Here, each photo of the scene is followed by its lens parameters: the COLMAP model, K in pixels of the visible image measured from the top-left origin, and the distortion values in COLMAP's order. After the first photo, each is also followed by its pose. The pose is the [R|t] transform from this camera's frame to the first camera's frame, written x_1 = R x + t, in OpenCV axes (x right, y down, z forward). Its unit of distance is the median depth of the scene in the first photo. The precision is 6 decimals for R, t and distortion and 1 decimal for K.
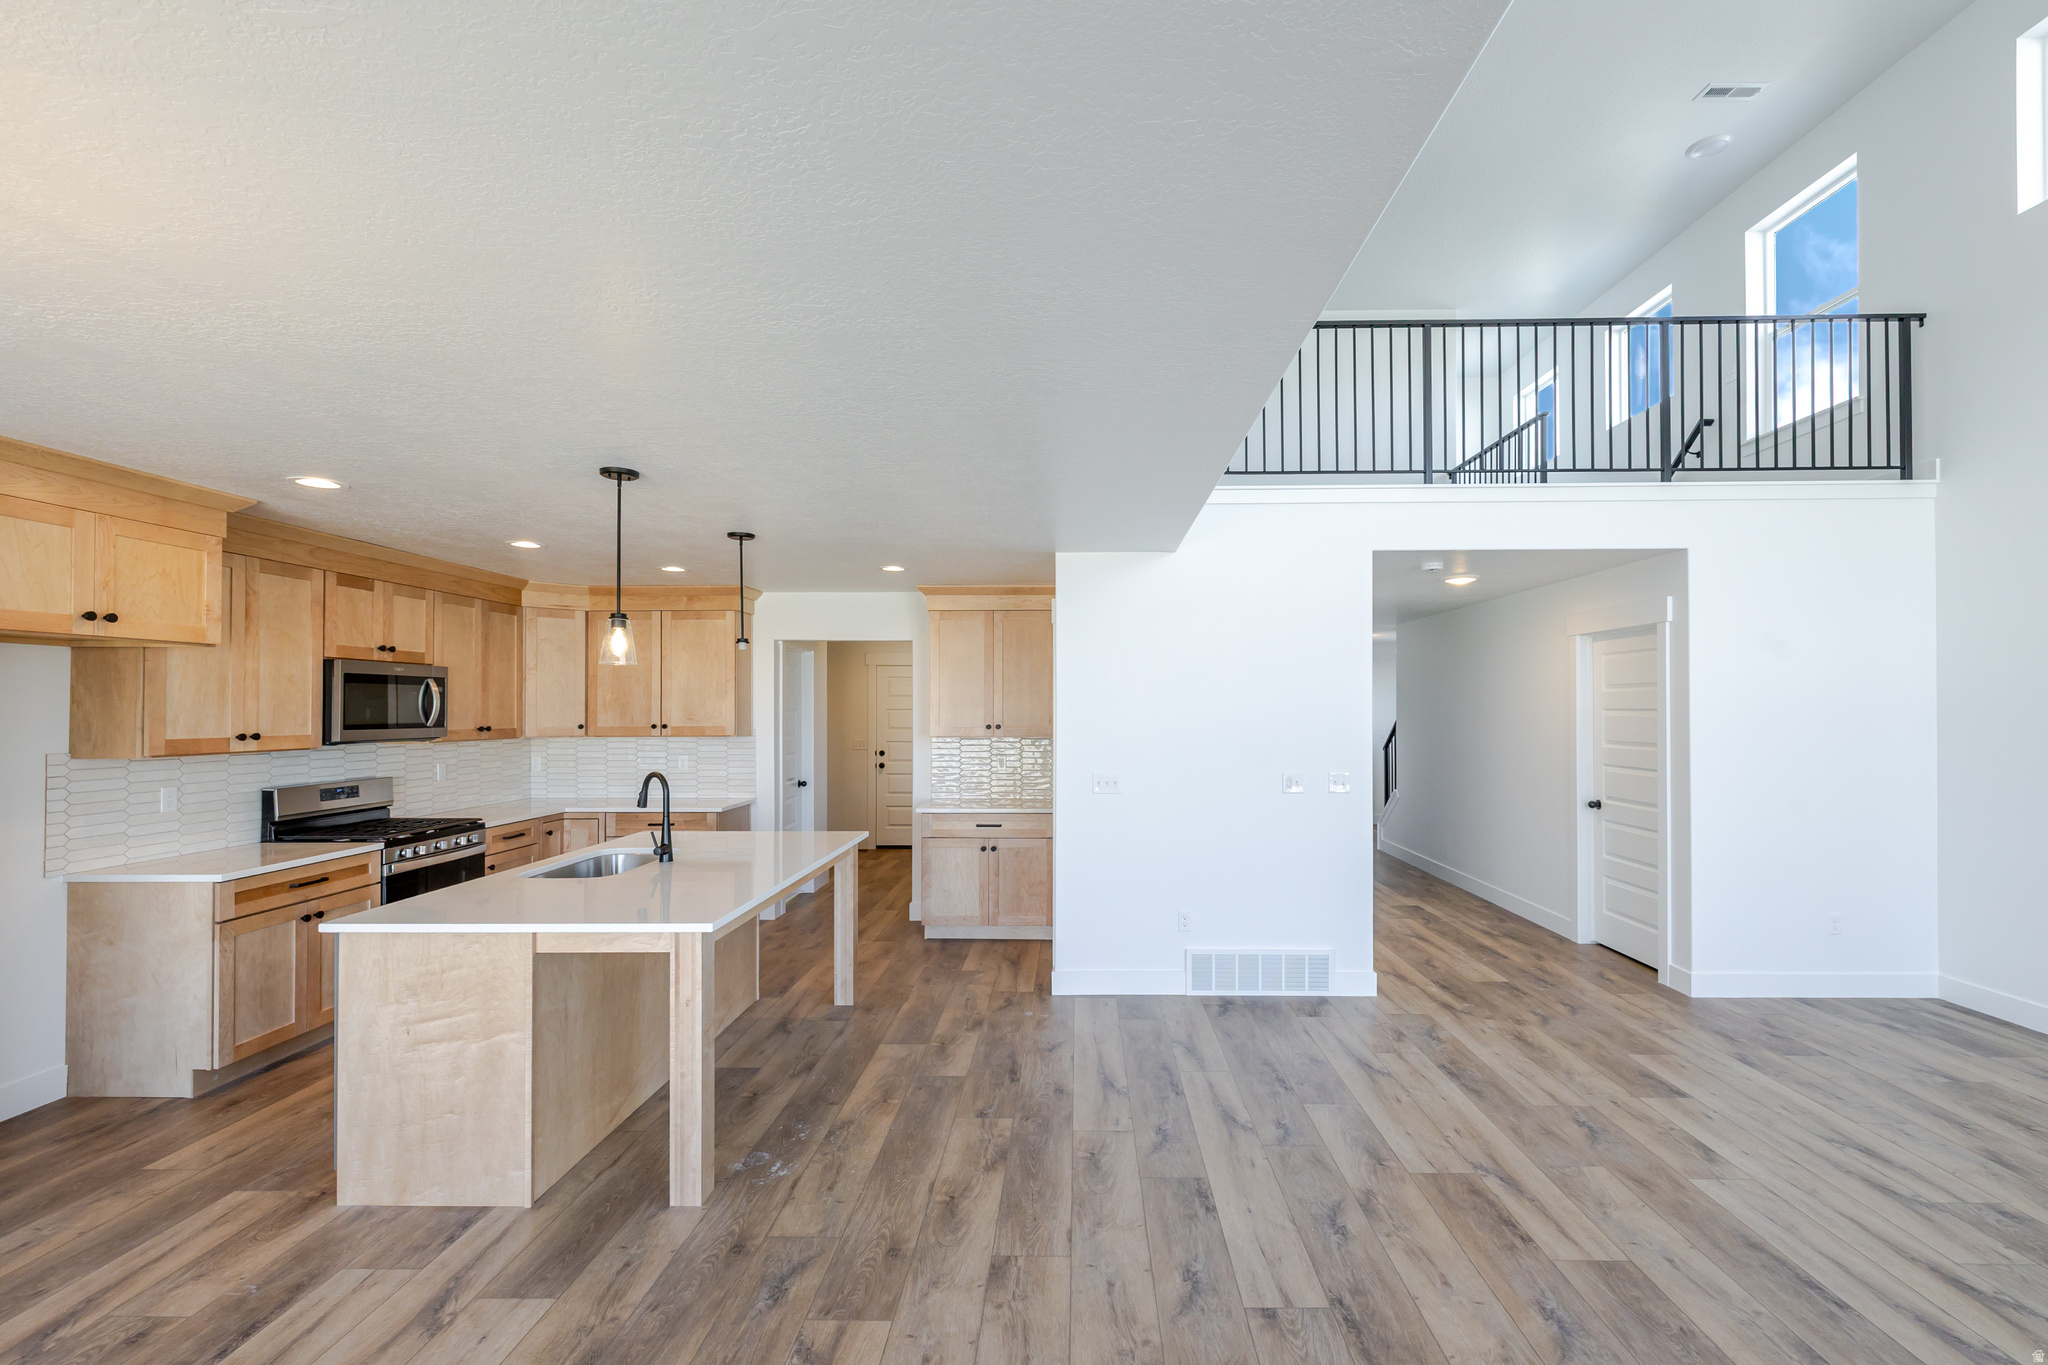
lens RADIAL K [[884.2, 0, 1063.7], [0, 884.2, 701.9], [0, 0, 1]] dist [0.000847, 0.000146]
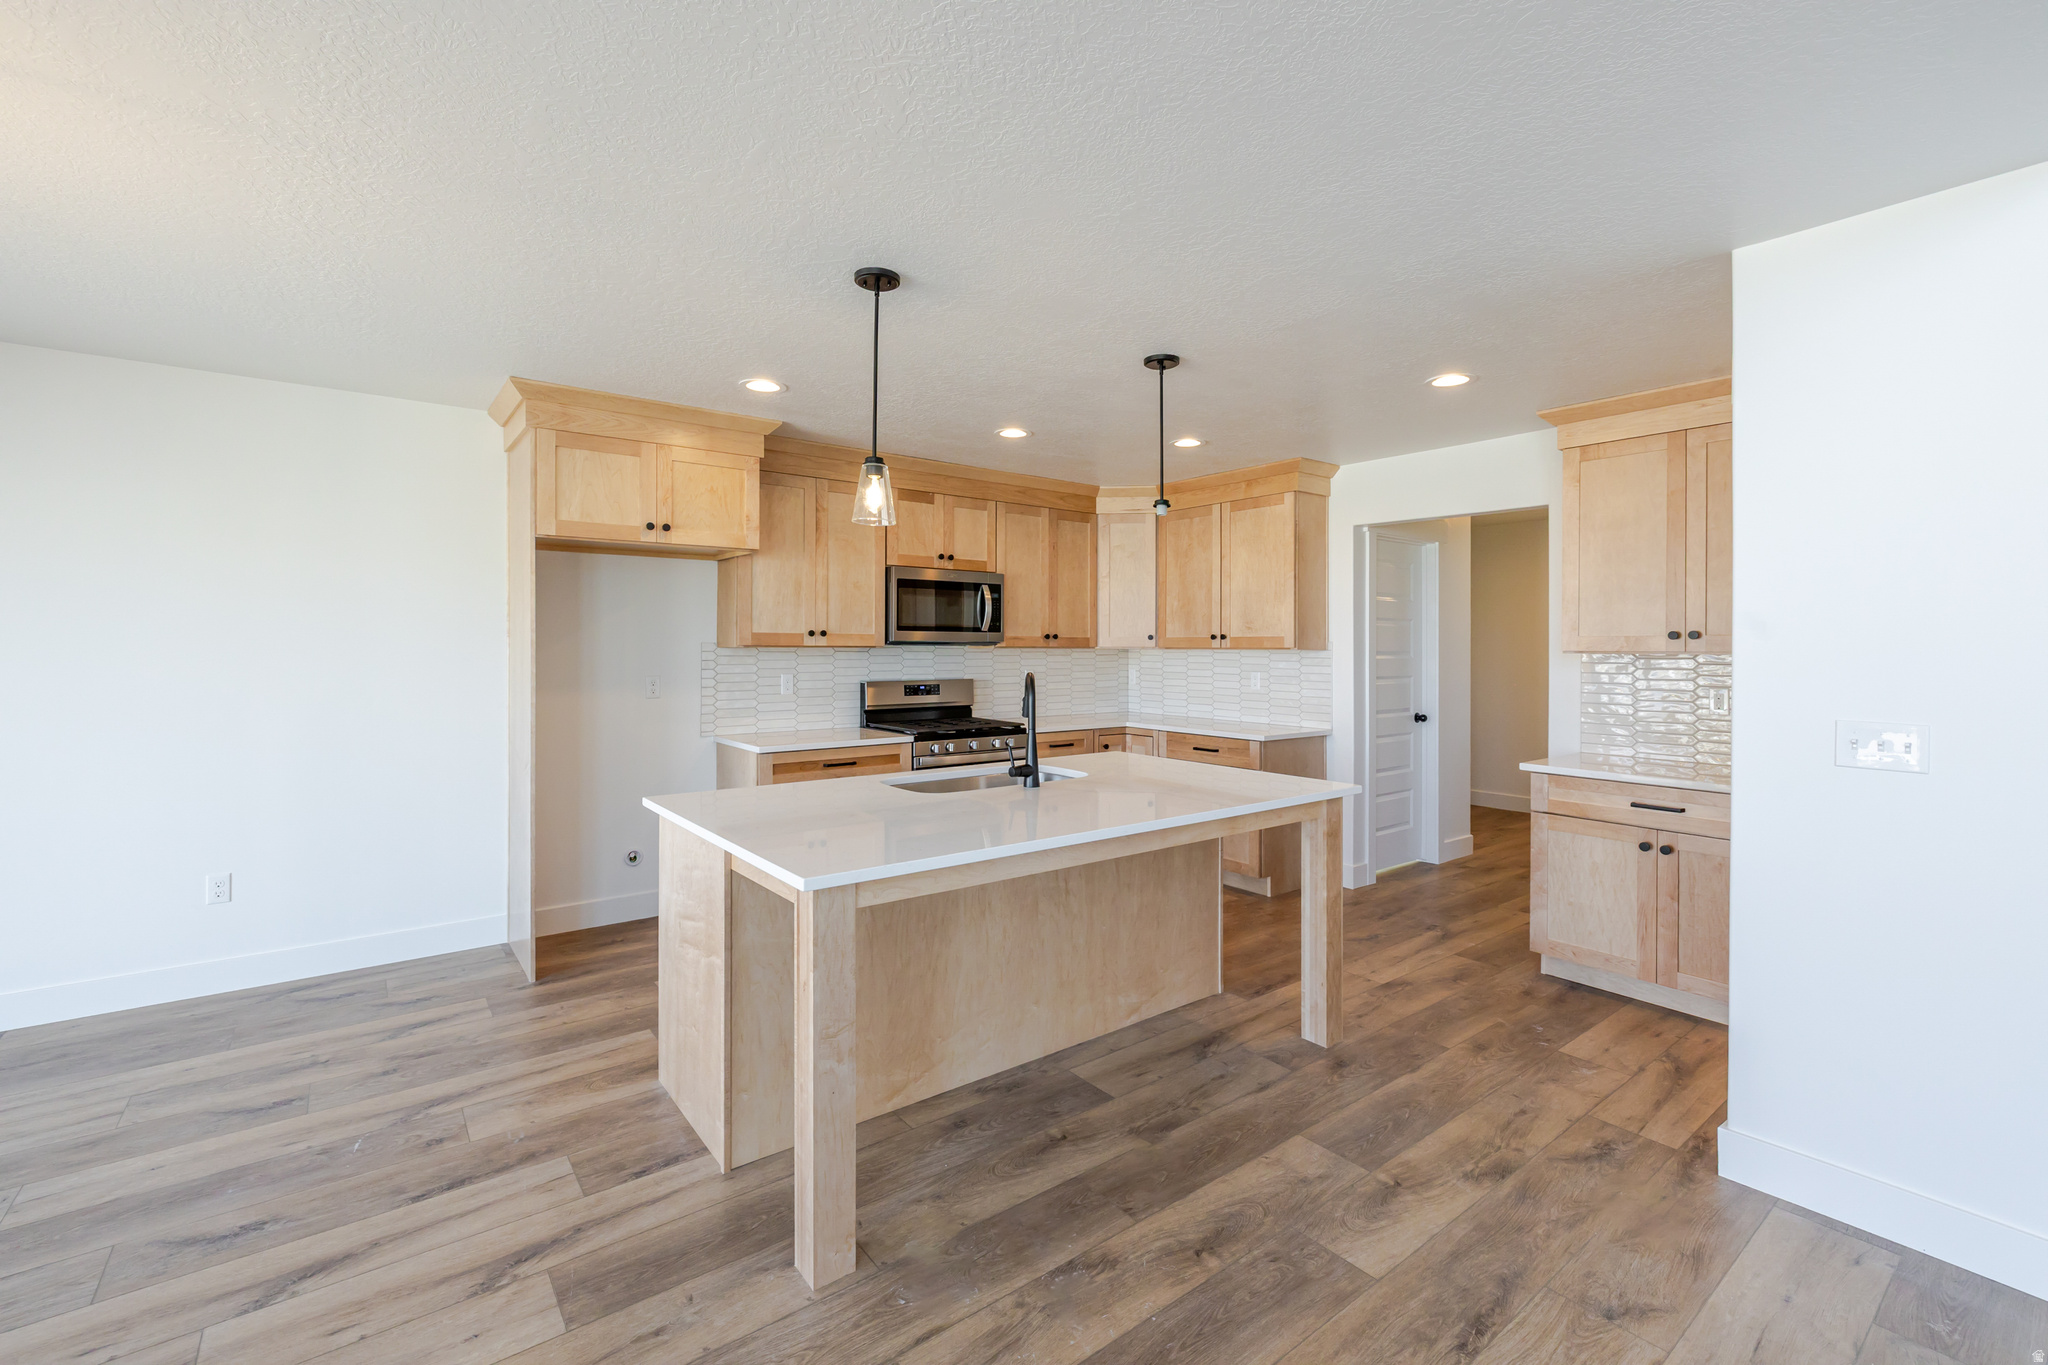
lens RADIAL K [[876.7, 0, 1023.0], [0, 876.7, 648.9], [0, 0, 1]] dist [0.001625, 0.000066]
pose [[0.622148, 0.006730, -0.782871, 0.135363], [0.000359, 0.999960, 0.008881, 0.045086], [0.782899, -0.005806, 0.622121, 0.448328]]
